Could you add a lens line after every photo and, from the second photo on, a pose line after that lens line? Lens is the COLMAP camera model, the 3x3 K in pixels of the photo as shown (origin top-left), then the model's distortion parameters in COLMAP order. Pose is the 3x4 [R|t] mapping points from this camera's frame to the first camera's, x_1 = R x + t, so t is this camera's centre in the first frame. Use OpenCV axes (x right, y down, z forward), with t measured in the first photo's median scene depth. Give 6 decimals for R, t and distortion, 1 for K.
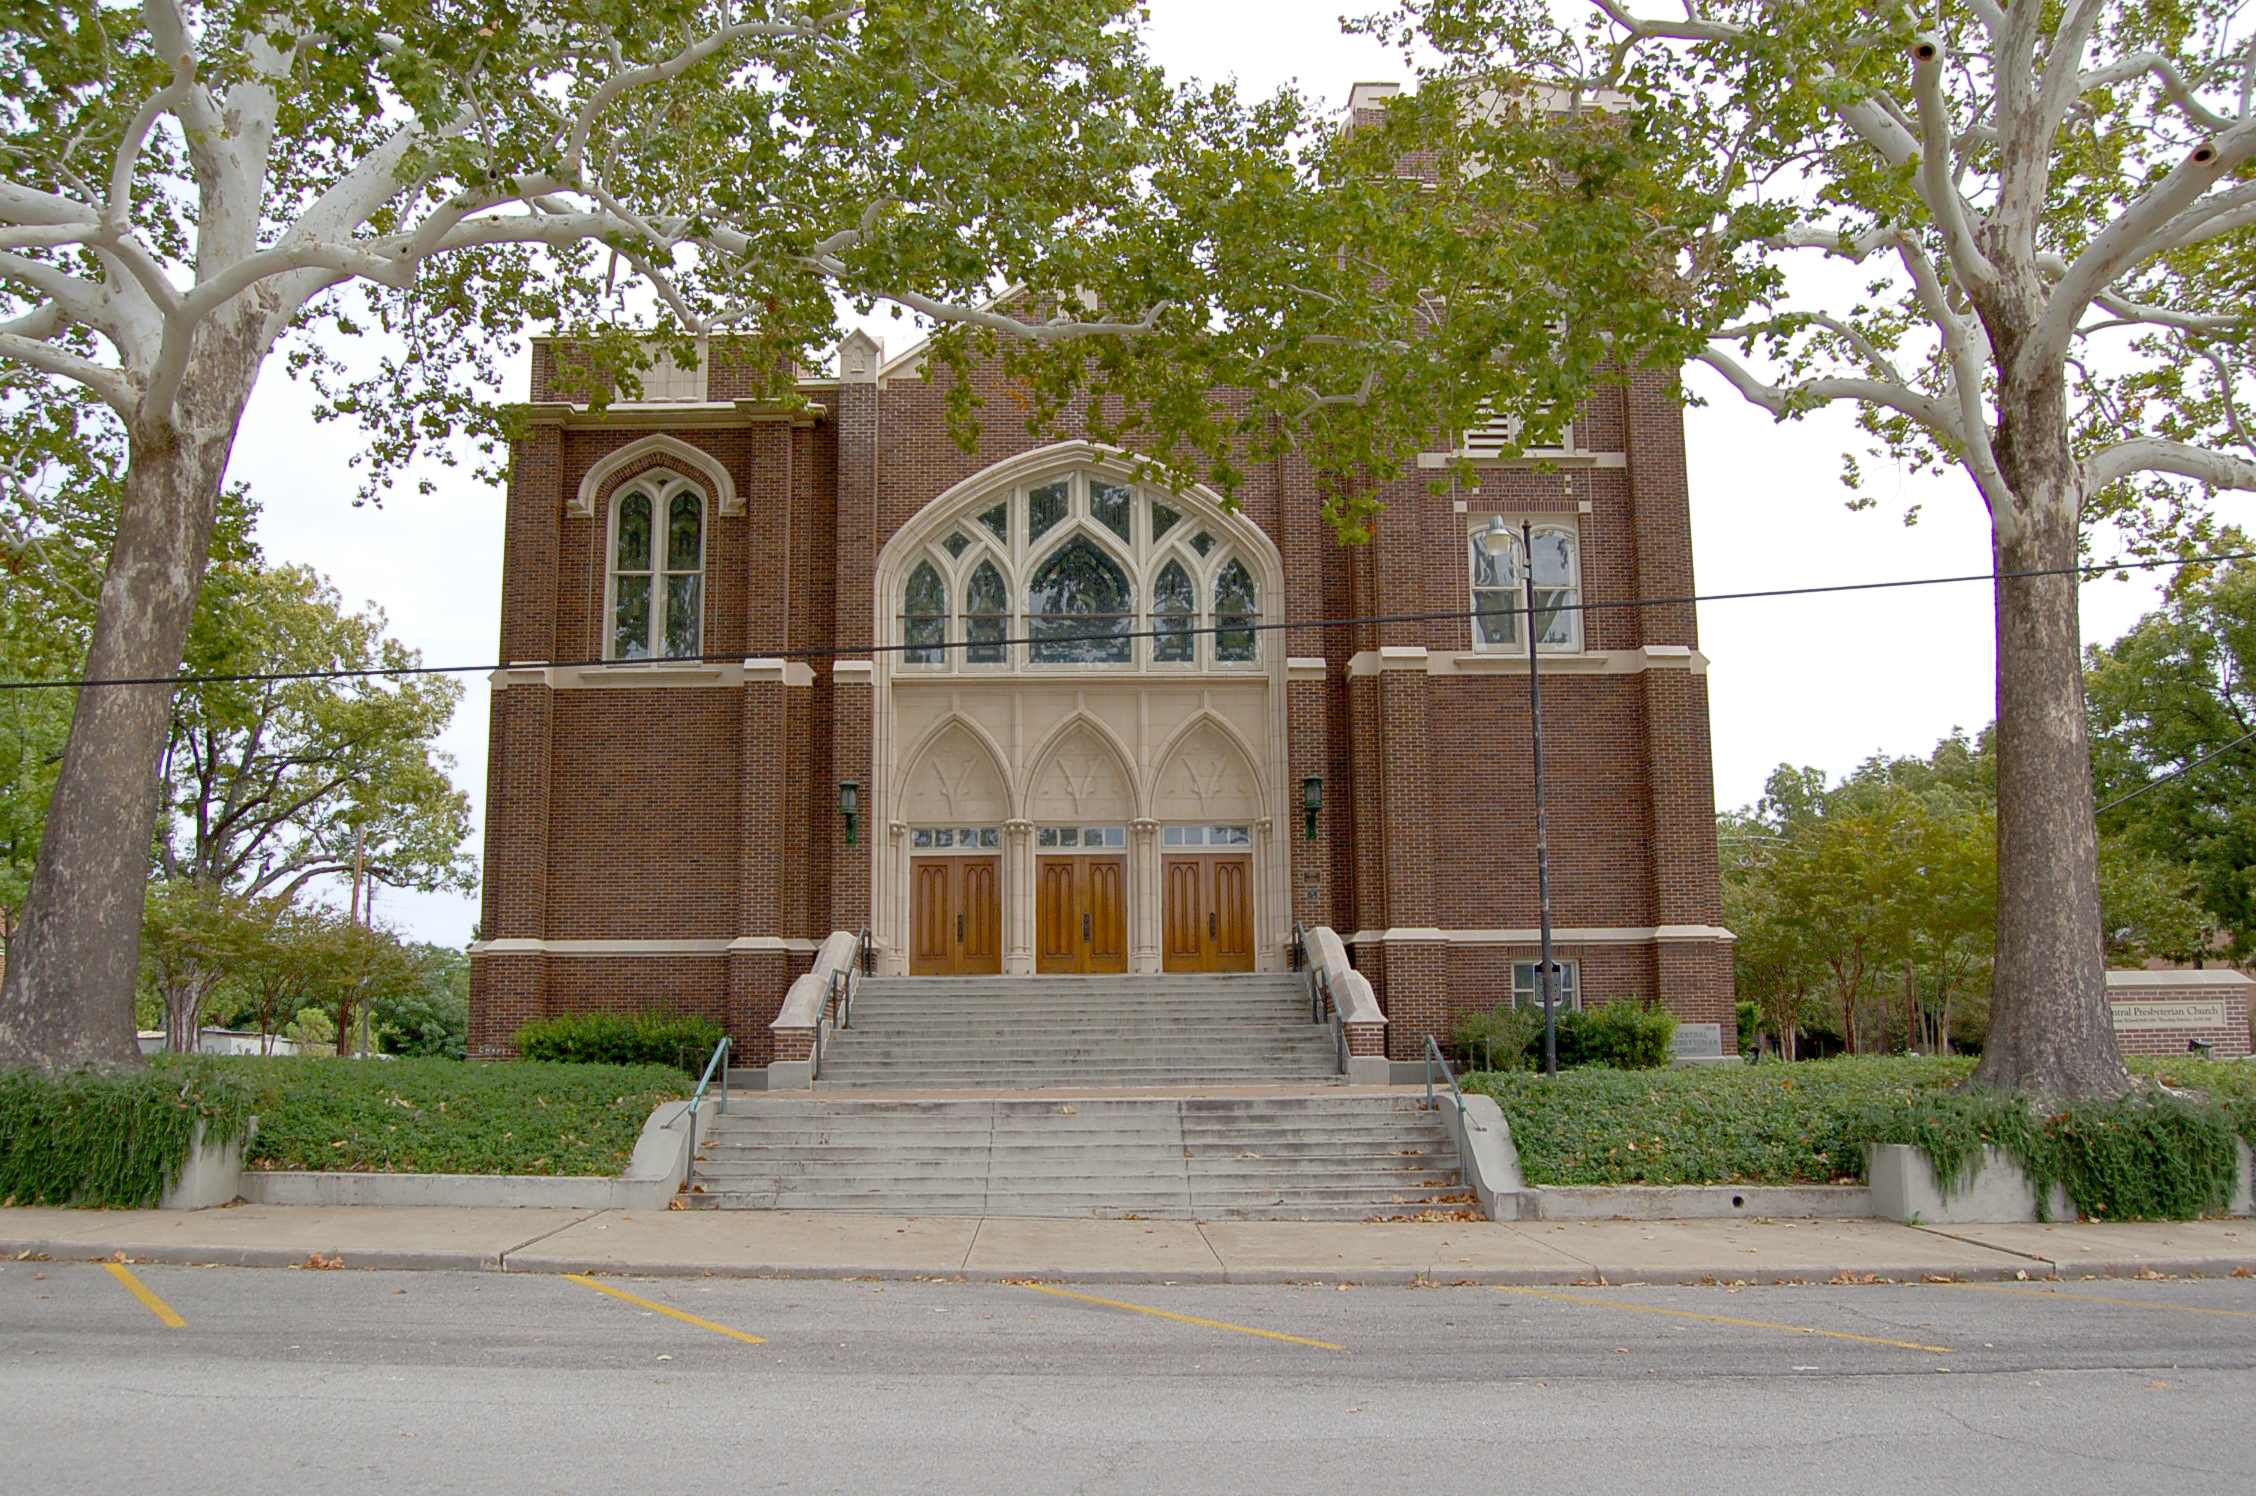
lens RADIAL K [[1870.9, 0, 1128.0], [0, 1870.9, 748.0], [0, 0, 1]] dist [-0.055147, 0.001387]
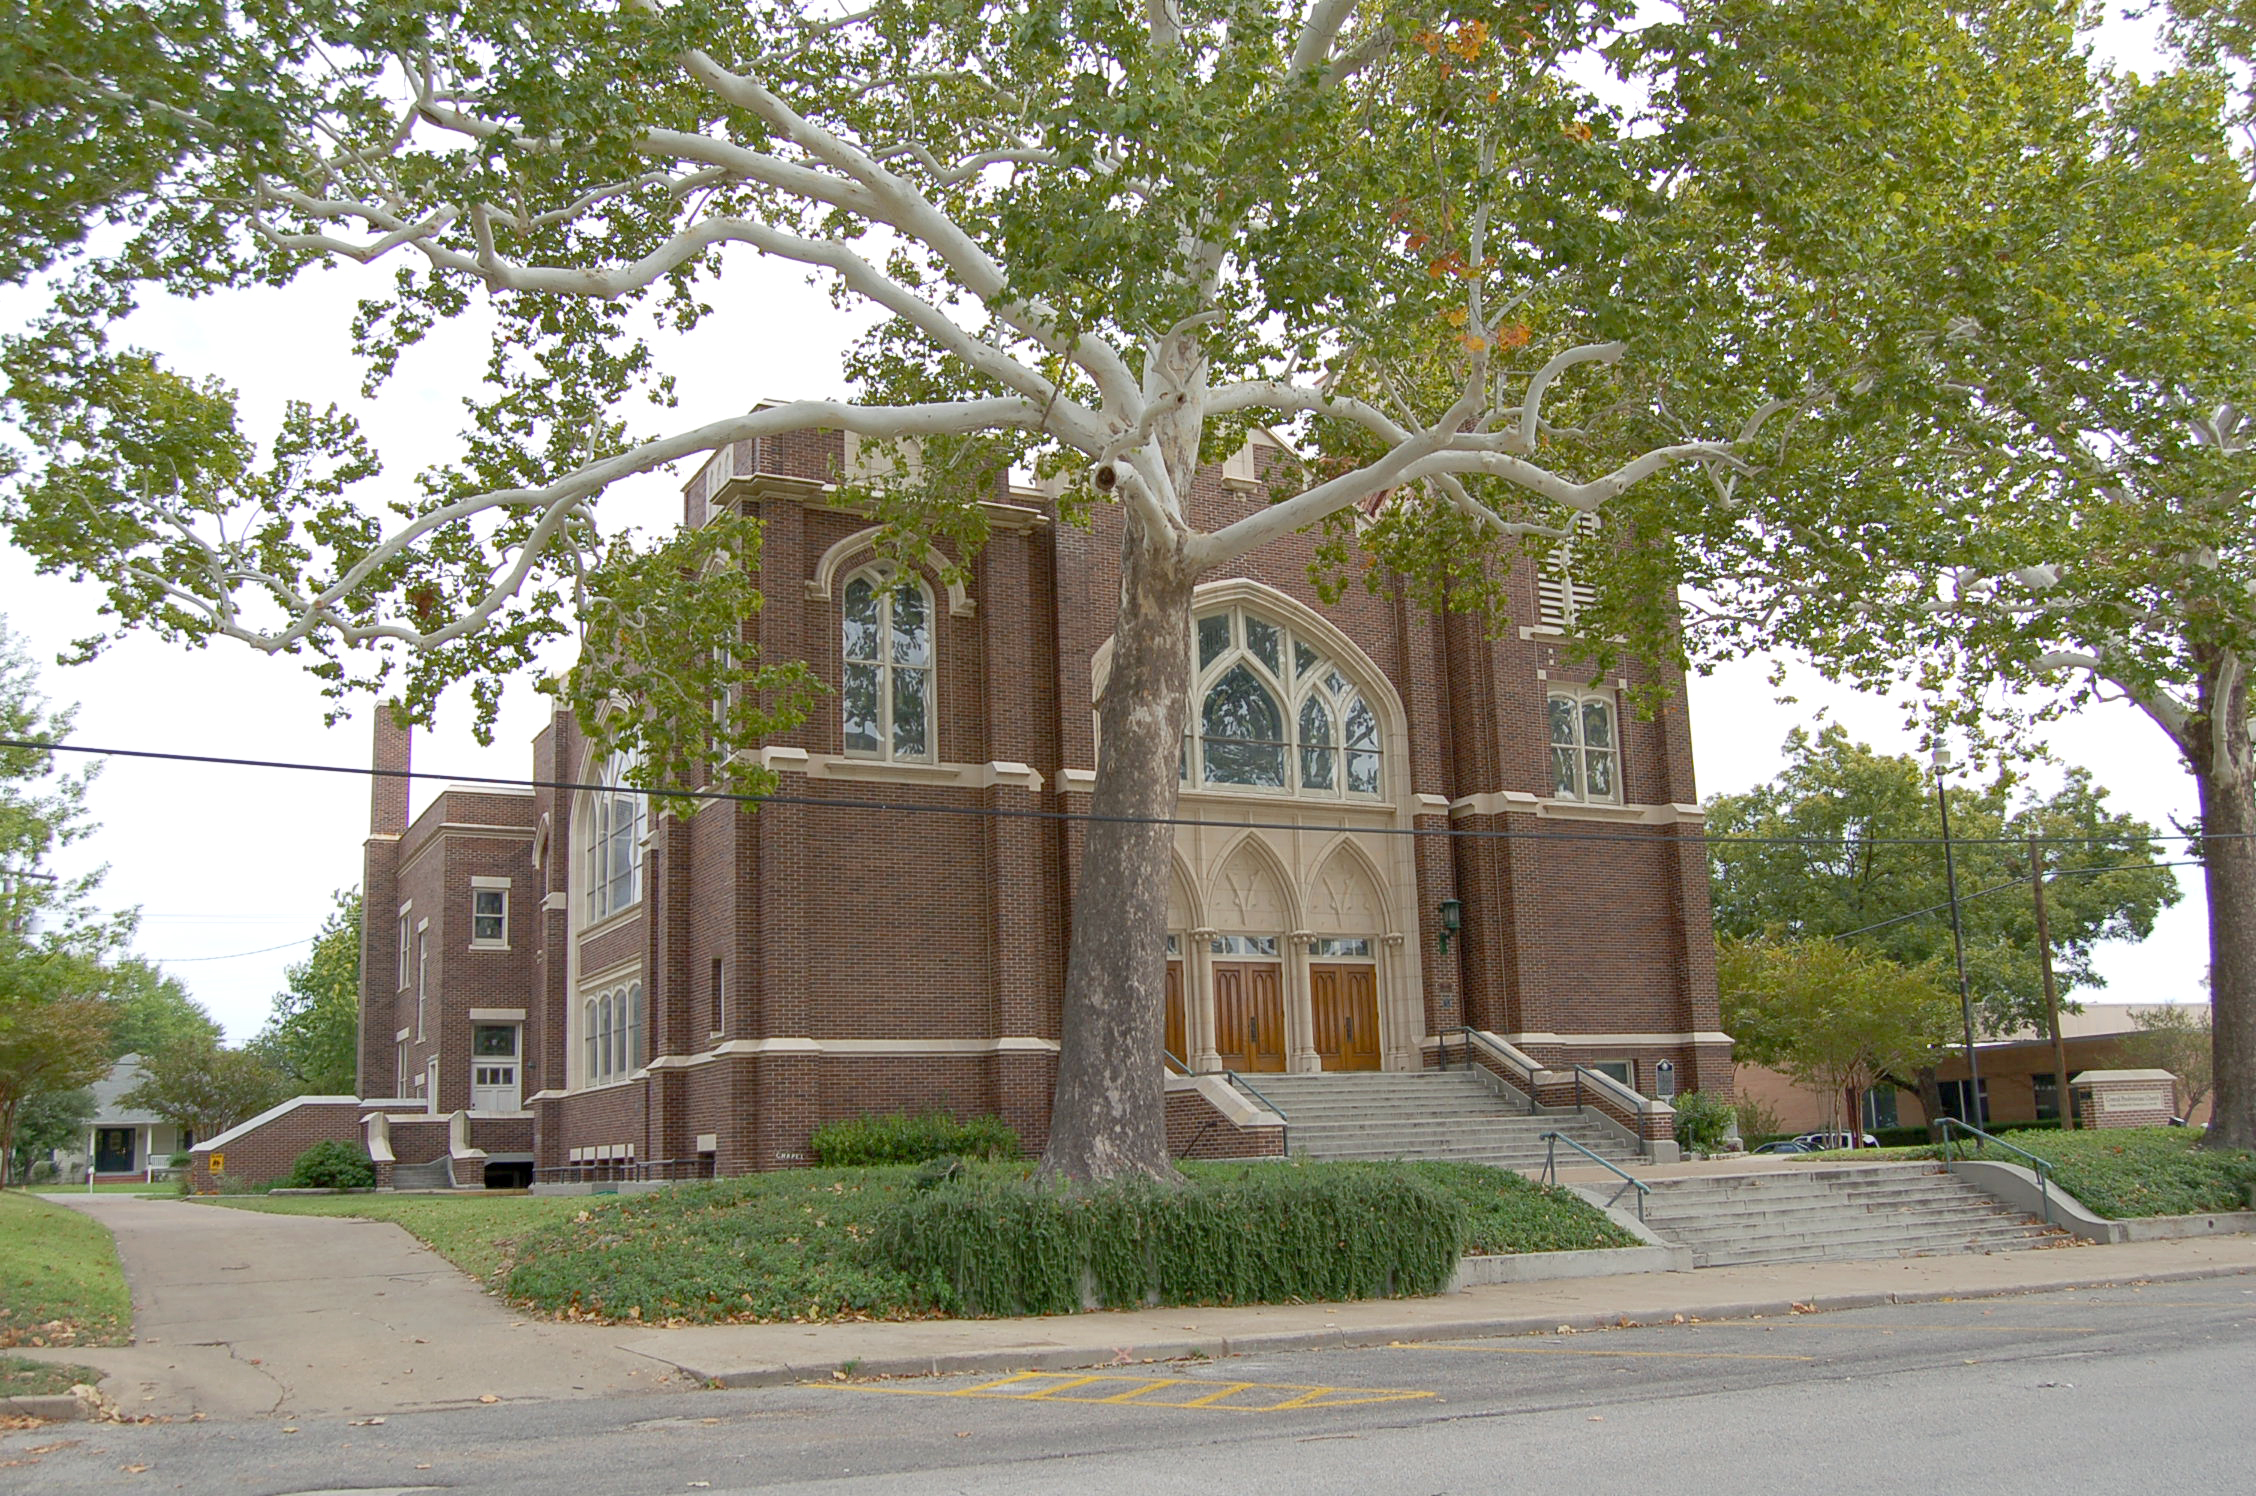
lens RADIAL K [[2029.9, 0, 1128.0], [0, 2029.9, 748.0], [0, 0, 1]] dist [-0.077538, -0.000256]
pose [[0.879855, 0.074139, 0.469424, -0.650615], [-0.059341, 0.997165, -0.046264, -0.008276], [-0.471523, 0.012850, 0.881760, -0.004956]]
